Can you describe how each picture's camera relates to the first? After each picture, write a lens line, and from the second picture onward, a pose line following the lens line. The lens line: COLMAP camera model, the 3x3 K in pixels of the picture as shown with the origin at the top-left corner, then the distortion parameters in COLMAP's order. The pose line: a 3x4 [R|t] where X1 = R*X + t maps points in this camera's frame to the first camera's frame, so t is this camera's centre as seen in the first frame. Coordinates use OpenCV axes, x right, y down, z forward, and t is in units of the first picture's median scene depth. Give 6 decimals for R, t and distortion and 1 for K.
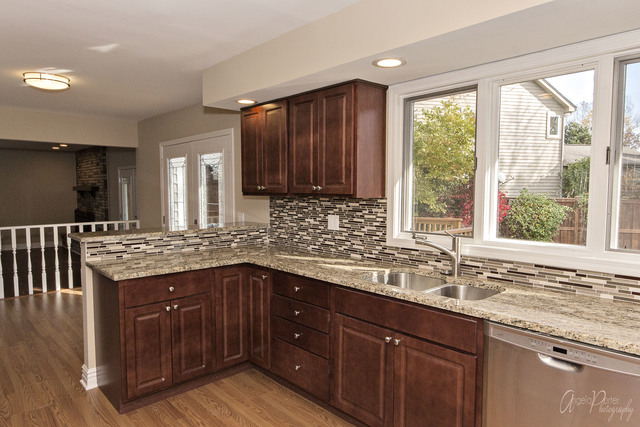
lens RADIAL K [[425.4, 0, 316.8], [0, 425.4, 213.6], [0, 0, 1]] dist [0.000078, 0.000790]
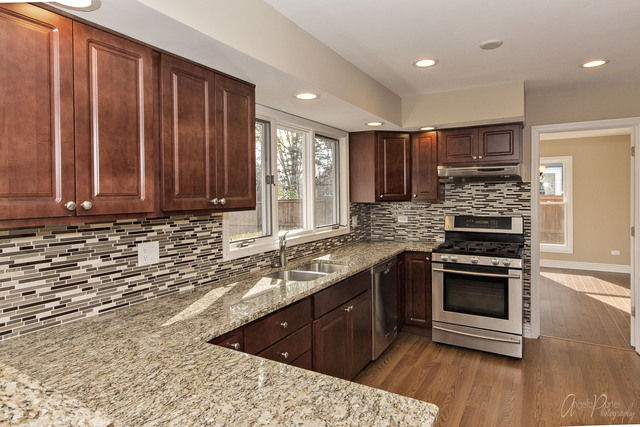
lens RADIAL K [[376.3, 0, 320.9], [0, 376.3, 194.9], [0, 0, 1]] dist [-0.005483, 0.000000]
pose [[-0.312691, 0.003490, 0.949849, -0.625983], [0.073260, 0.997103, 0.020453, -0.065149], [-0.947026, 0.075982, -0.312040, 0.955096]]
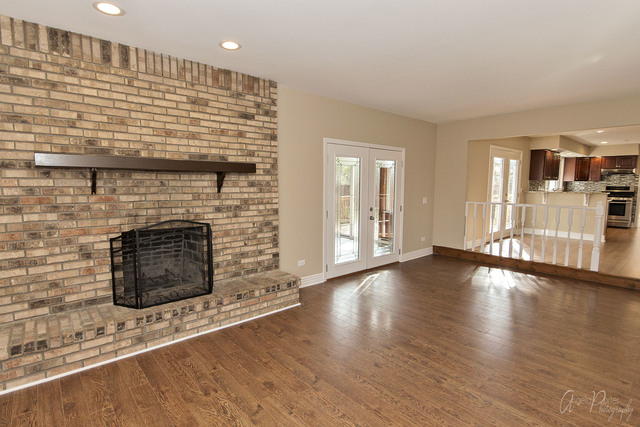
lens RADIAL K [[326.1, 0, 315.8], [0, 326.1, 217.5], [0, 0, 1]] dist [0.001908, 0.001338]
pose [[0.009084, -0.100878, 0.994857, -2.676003], [0.057261, 0.993318, 0.100199, -0.112313], [-0.998318, 0.056057, 0.014800, 2.828568]]
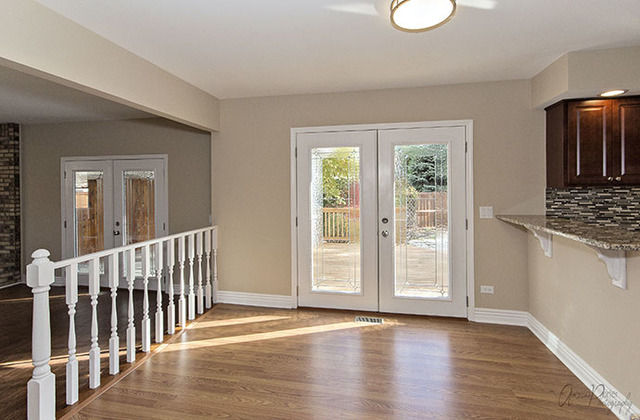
lens RADIAL K [[320.9, 0, 313.6], [0, 320.9, 187.8], [0, 0, 1]] dist [0.002557, 0.001622]
pose [[0.801141, -0.008188, 0.598420, -1.261429], [0.043052, 0.998104, -0.043980, -0.039225], [-0.596926, 0.060997, 0.799974, 0.880503]]
